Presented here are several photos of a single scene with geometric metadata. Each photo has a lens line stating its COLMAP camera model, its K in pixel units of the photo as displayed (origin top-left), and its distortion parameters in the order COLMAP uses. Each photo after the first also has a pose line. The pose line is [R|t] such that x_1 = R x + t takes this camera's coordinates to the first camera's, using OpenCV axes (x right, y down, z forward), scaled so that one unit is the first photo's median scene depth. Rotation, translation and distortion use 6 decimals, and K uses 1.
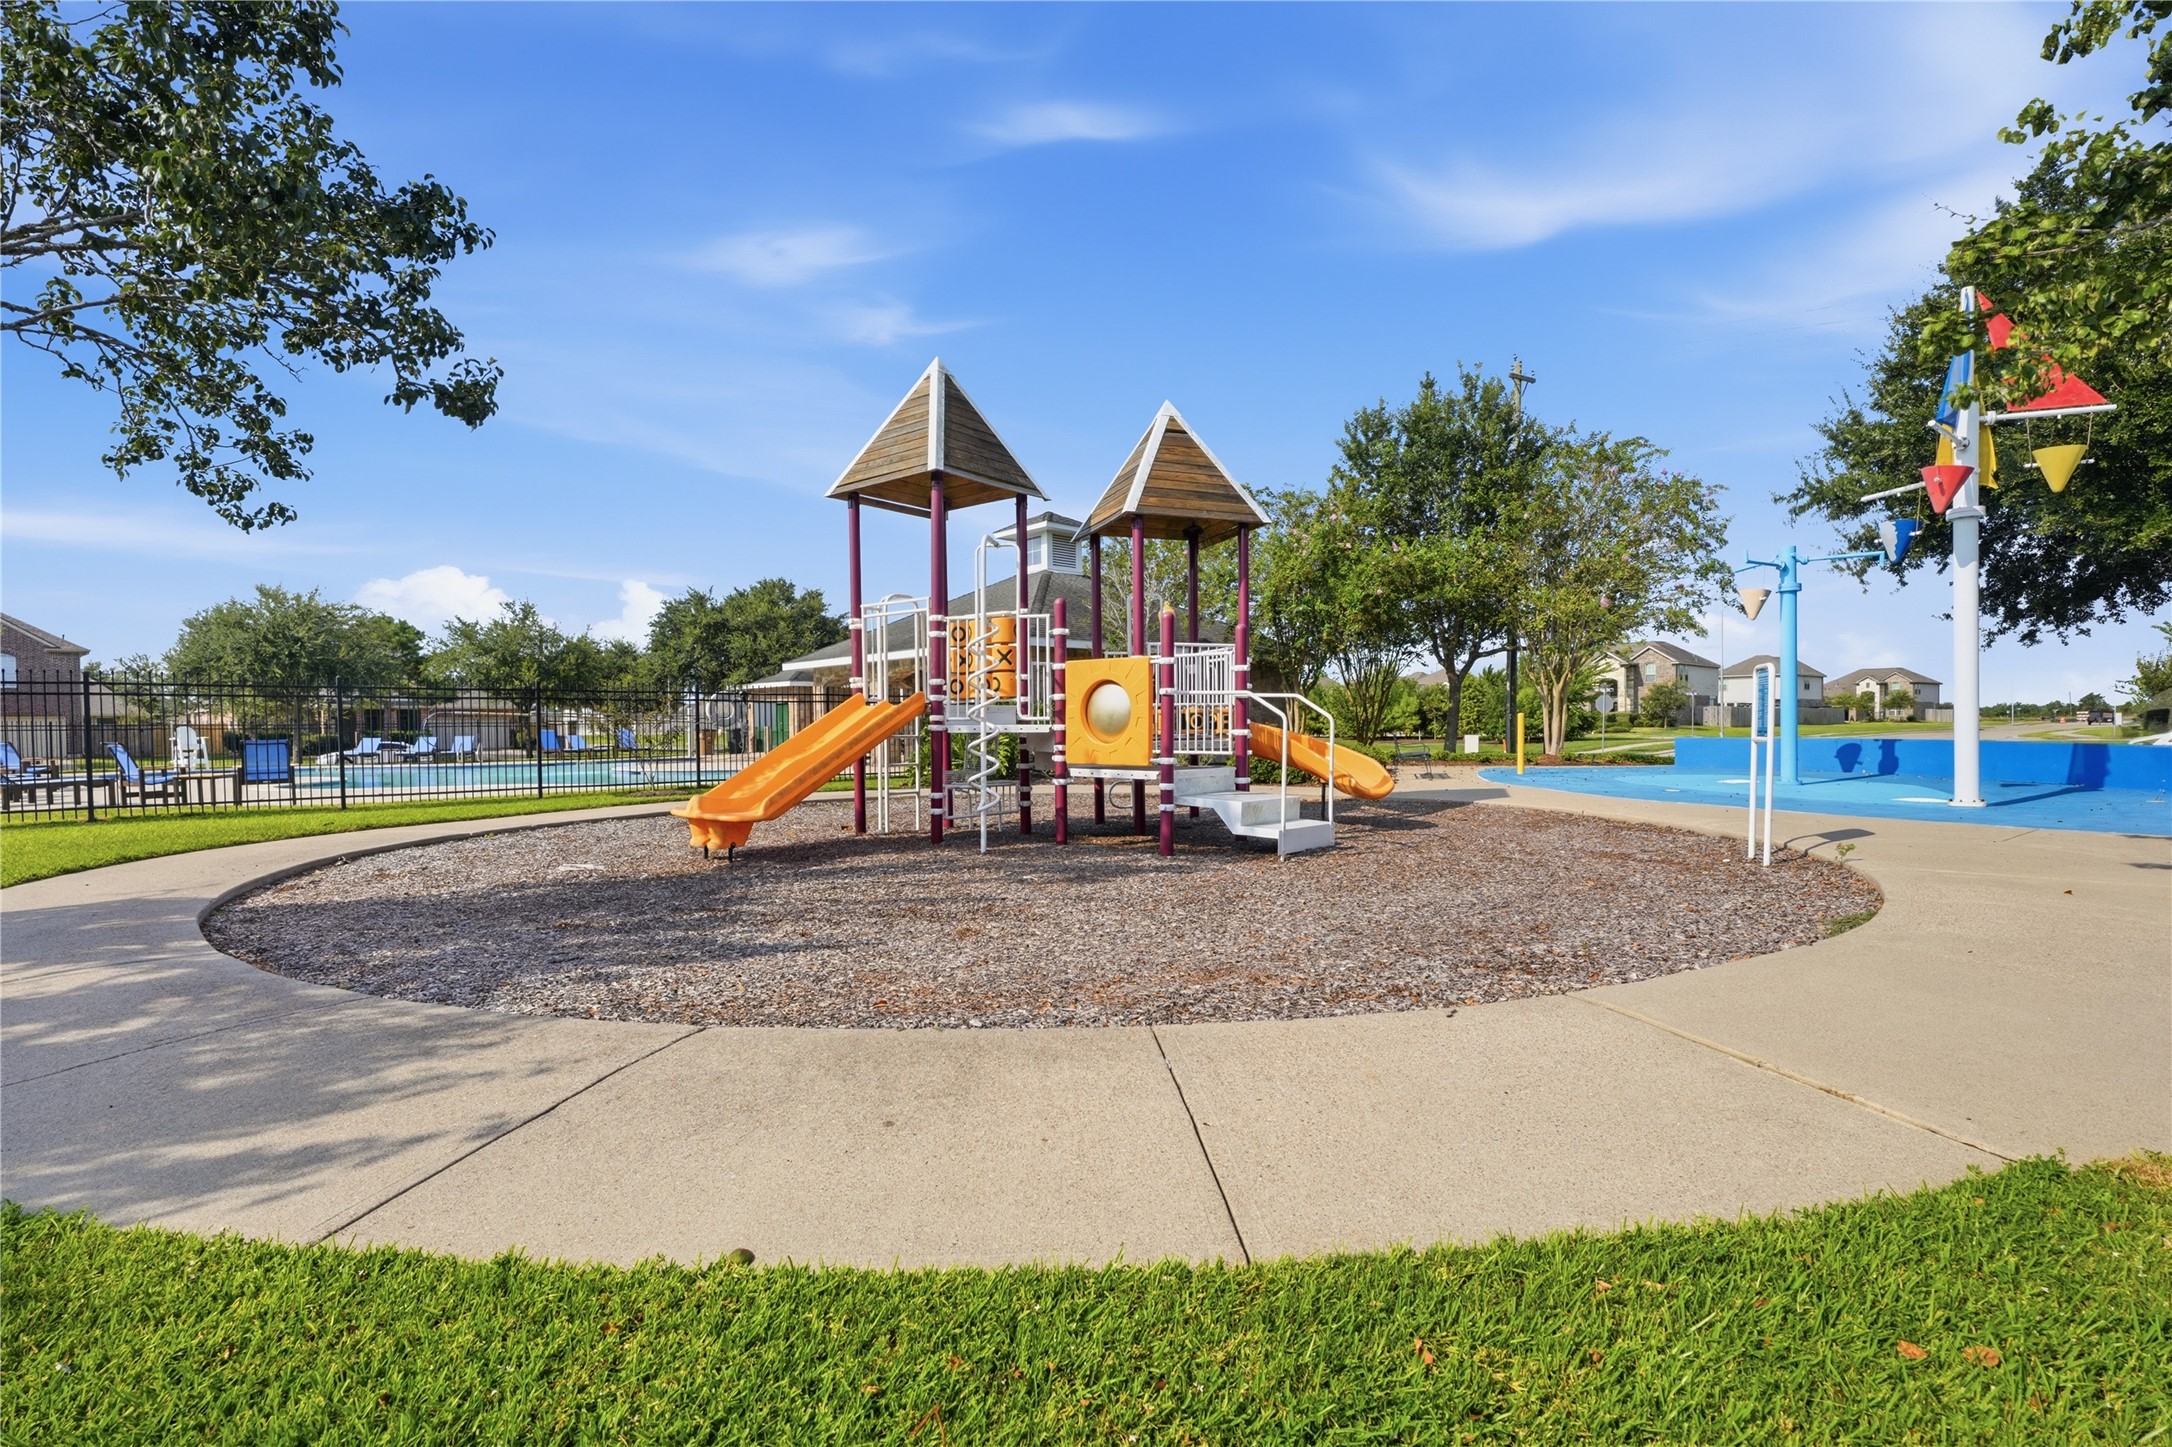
lens RADIAL K [[980.3, 0, 1081.3], [0, 980.3, 719.4], [0, 0, 1]] dist [-0.002350, 0.000314]
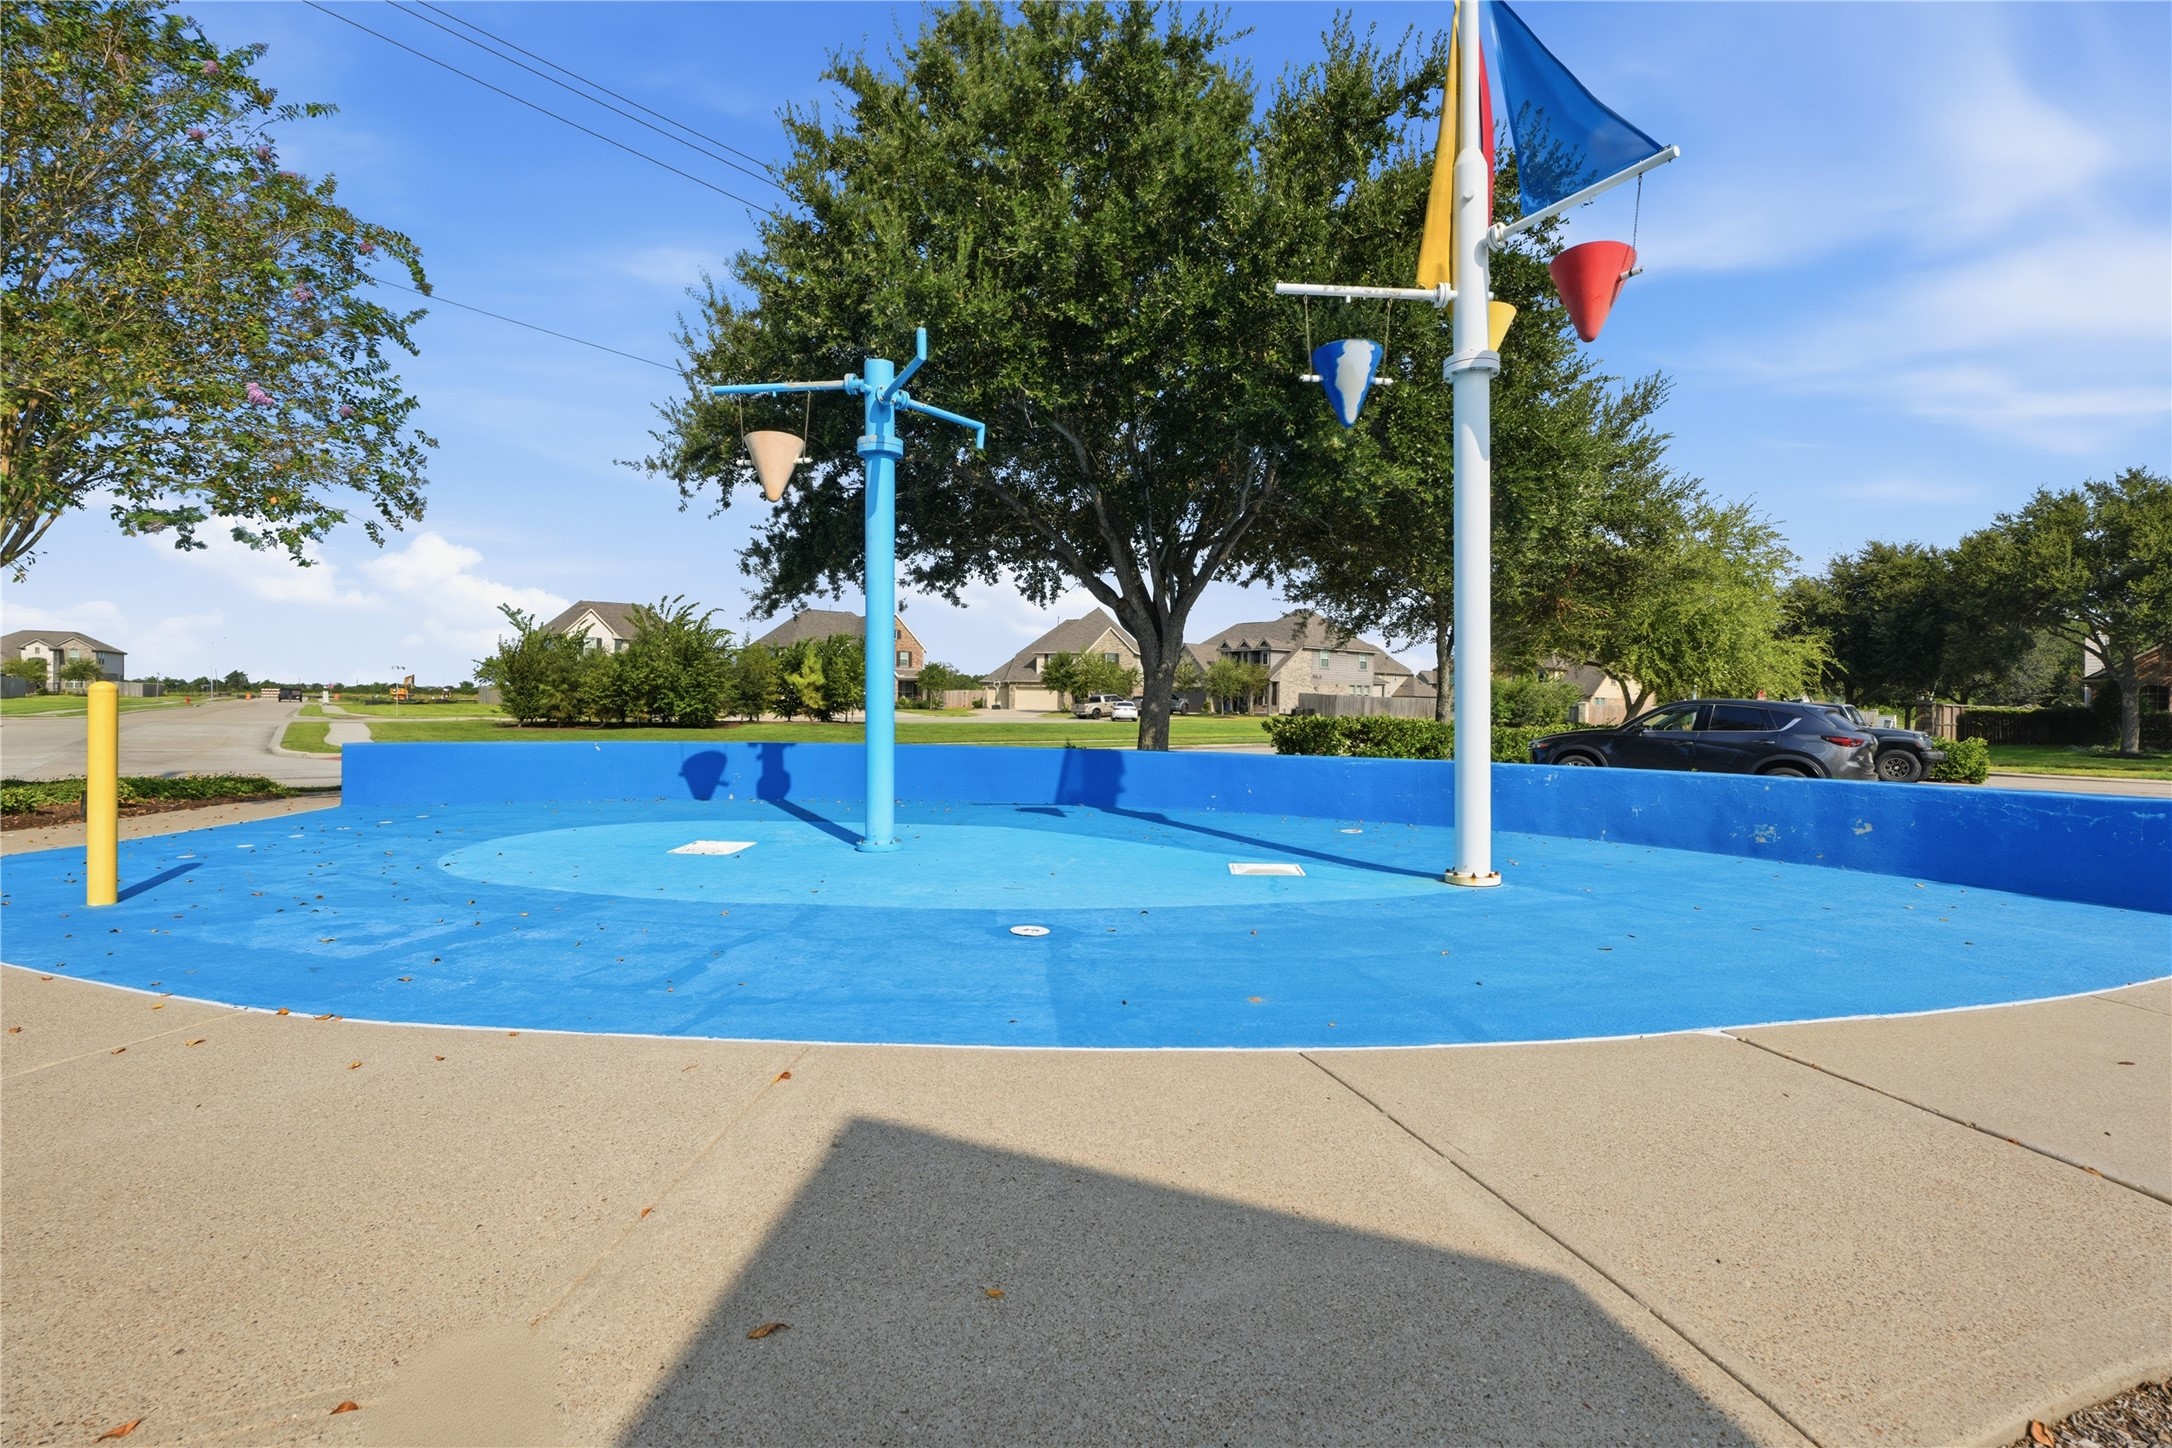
lens RADIAL K [[980.3, 0, 1081.3], [0, 980.3, 719.9], [0, 0, 1]] dist [-0.002350, 0.000314]
pose [[0.055601, -0.003671, 0.998446, 0.199319], [-0.023135, 0.999720, 0.004964, -0.002741], [-0.998185, -0.023375, 0.055500, 0.730460]]
